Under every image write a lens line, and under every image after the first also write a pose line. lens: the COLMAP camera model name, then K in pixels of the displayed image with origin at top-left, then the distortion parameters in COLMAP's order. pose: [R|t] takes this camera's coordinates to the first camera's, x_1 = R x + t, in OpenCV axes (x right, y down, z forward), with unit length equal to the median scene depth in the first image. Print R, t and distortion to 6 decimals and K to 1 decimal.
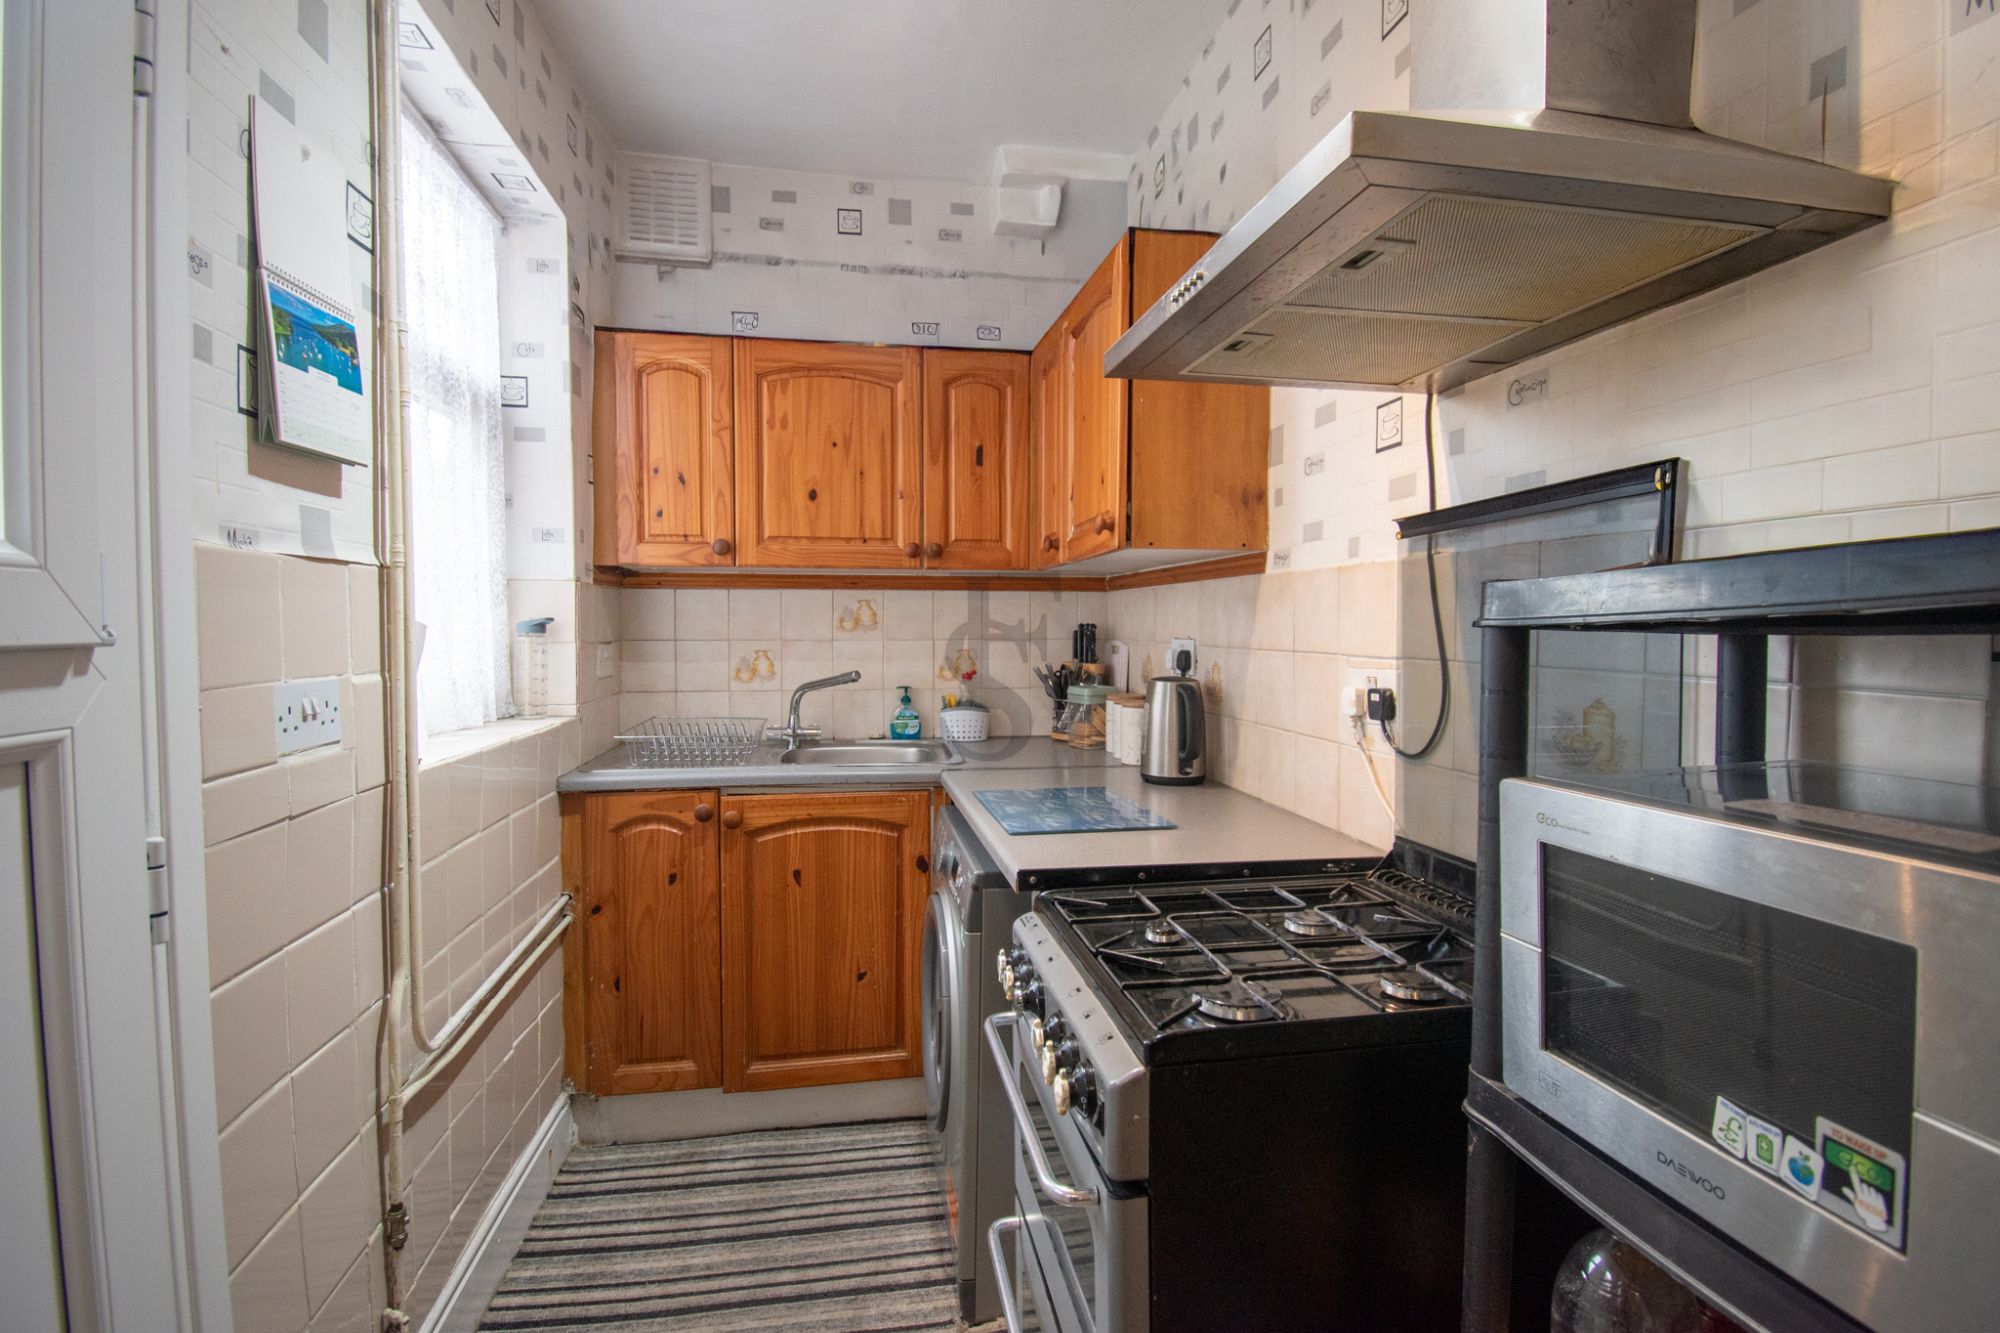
lens RADIAL K [[895.0, 0, 1005.4], [0, 895.0, 660.5], [0, 0, 1]] dist [0.018397, -0.024981]
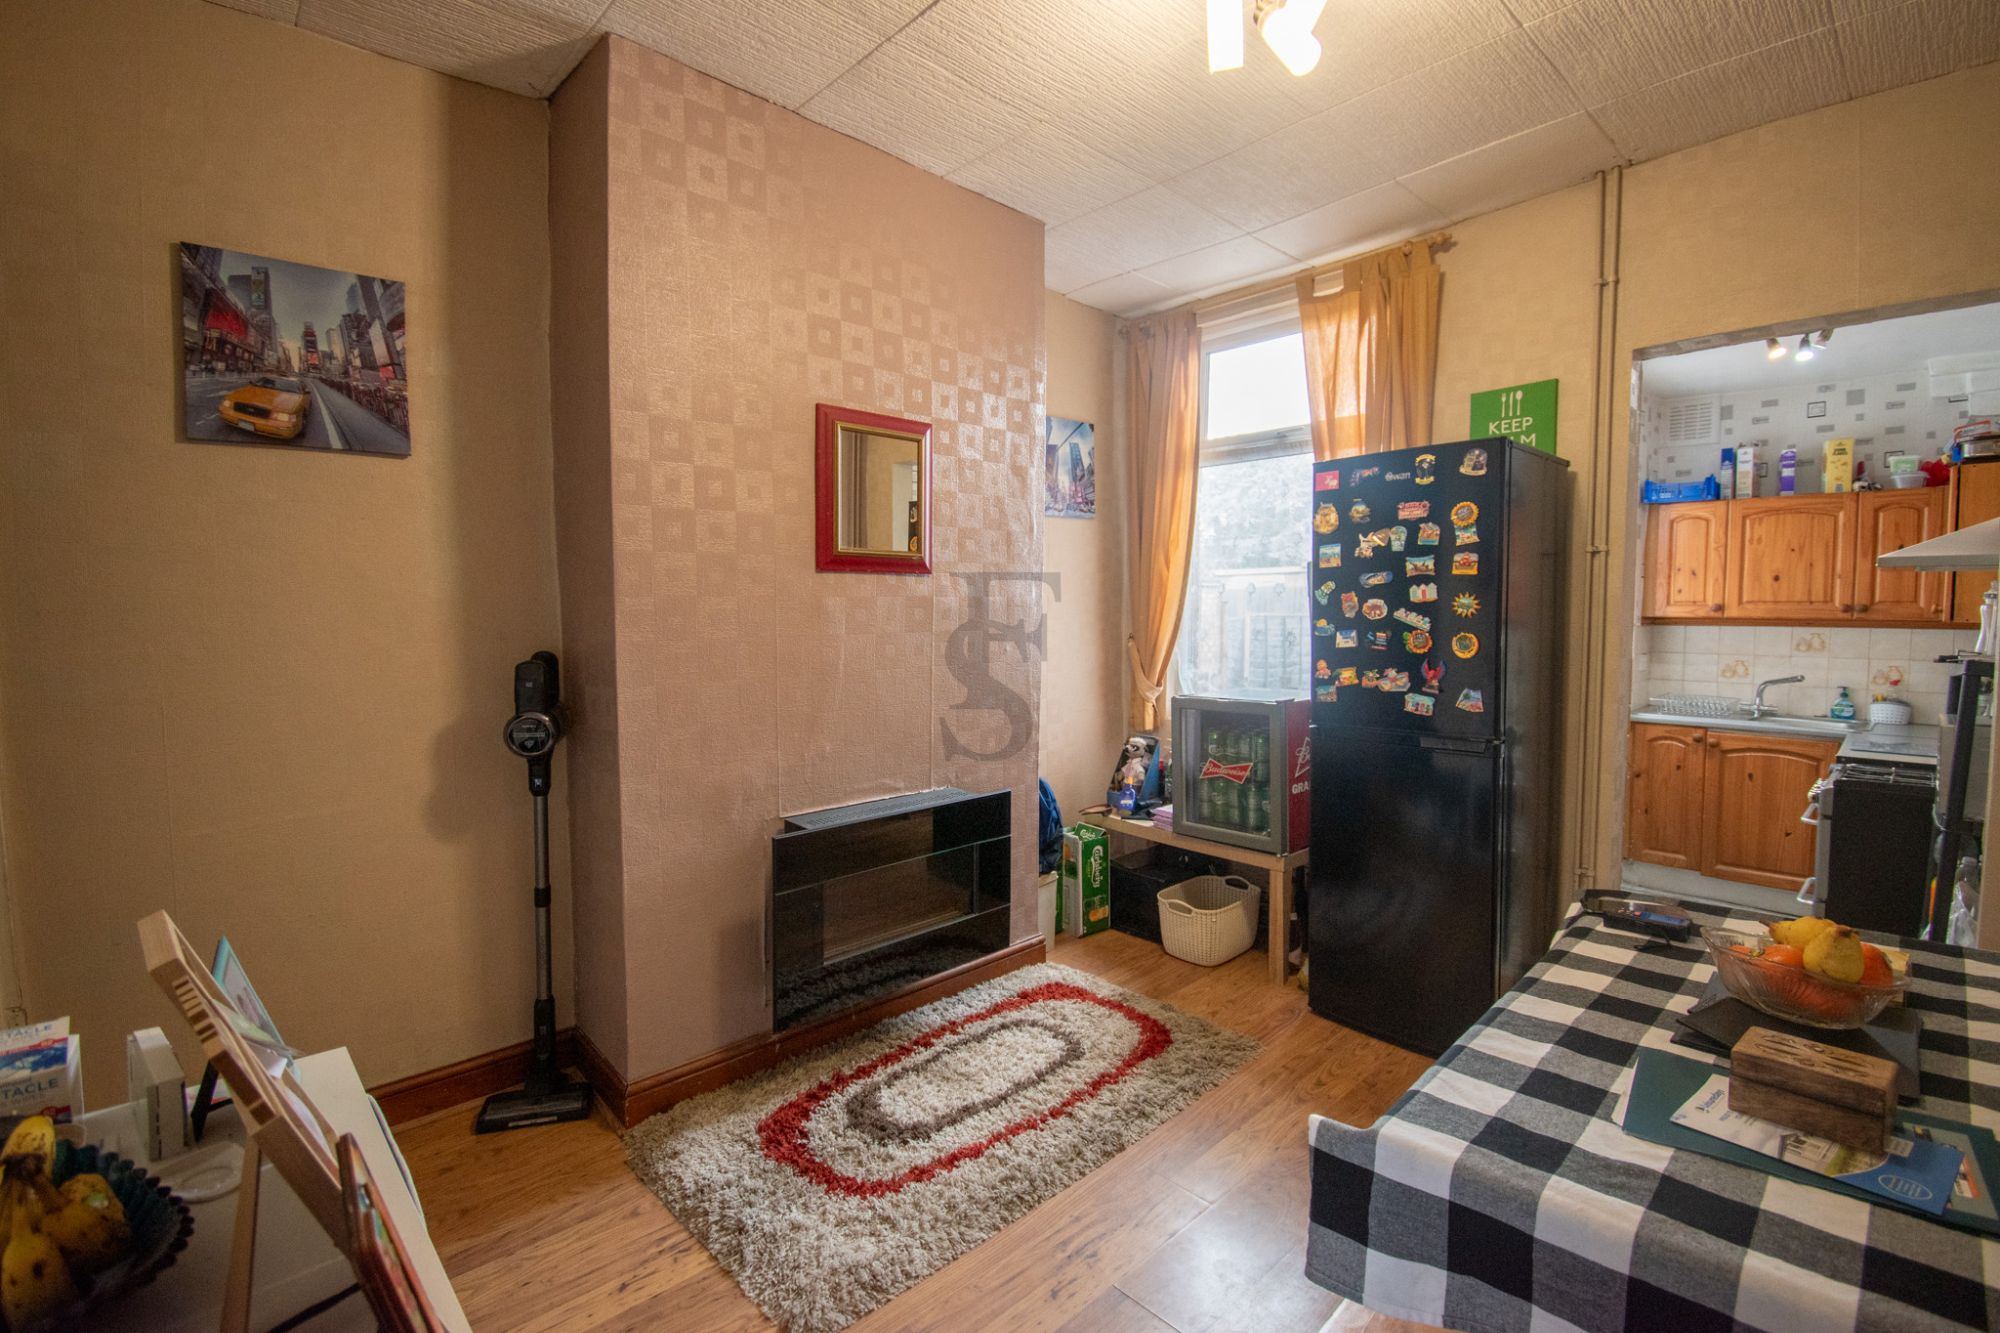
lens RADIAL K [[895.0, 0, 1005.4], [0, 895.0, 660.5], [0, 0, 1]] dist [0.018397, -0.024981]
pose [[0.553321, 0.047051, -0.831638, 0.440462], [-0.031335, 0.998872, 0.035664, -0.032279], [0.832378, 0.006325, 0.554171, -1.320569]]
